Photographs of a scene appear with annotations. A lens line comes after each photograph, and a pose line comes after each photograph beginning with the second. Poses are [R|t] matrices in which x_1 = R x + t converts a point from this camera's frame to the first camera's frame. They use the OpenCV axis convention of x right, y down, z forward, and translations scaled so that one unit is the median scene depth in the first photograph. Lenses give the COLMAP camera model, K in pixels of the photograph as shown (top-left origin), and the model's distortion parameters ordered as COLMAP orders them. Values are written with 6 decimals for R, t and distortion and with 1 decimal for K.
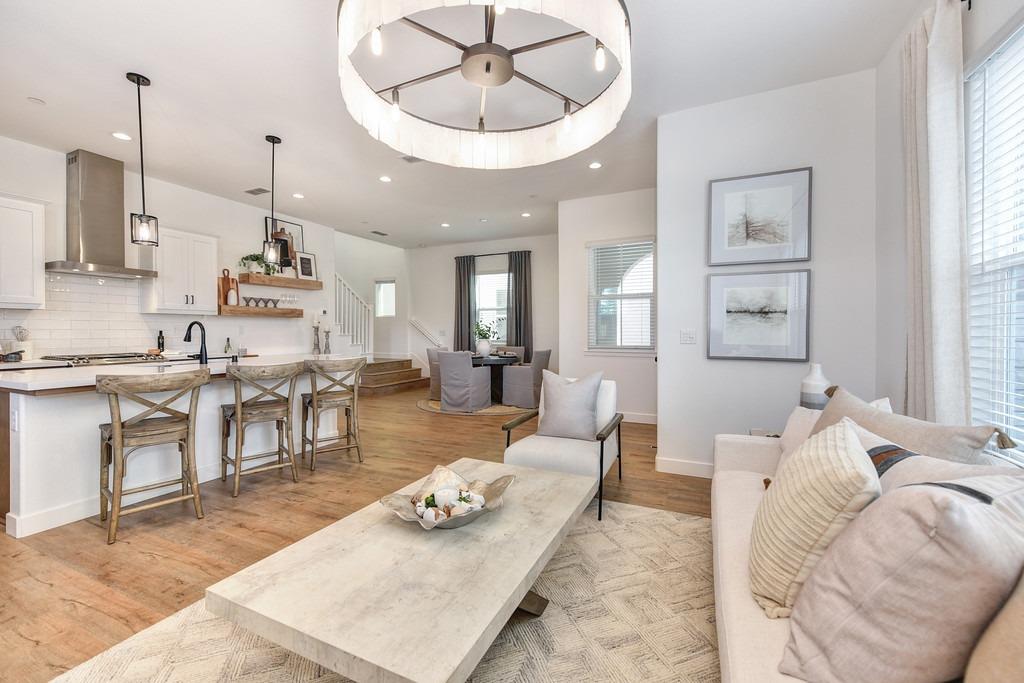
lens RADIAL K [[407.5, 0, 522.4], [0, 407.5, 335.7], [0, 0, 1]] dist [0.005708, -0.002522]
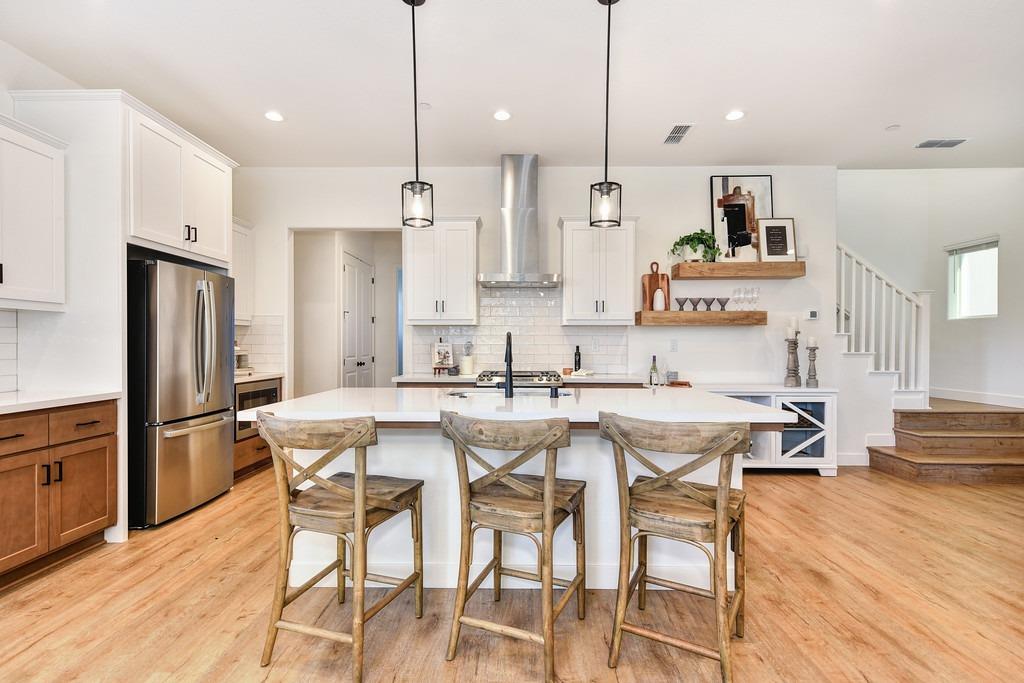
lens RADIAL K [[462.4, 0, 516.1], [0, 462.4, 346.5], [0, 0, 1]] dist [0.000178, -0.000879]
pose [[0.392920, 0.004978, -0.919559, -0.052570], [-0.013140, 0.999914, -0.000202, -0.007172], [0.919479, 0.012162, 0.392951, 0.396885]]
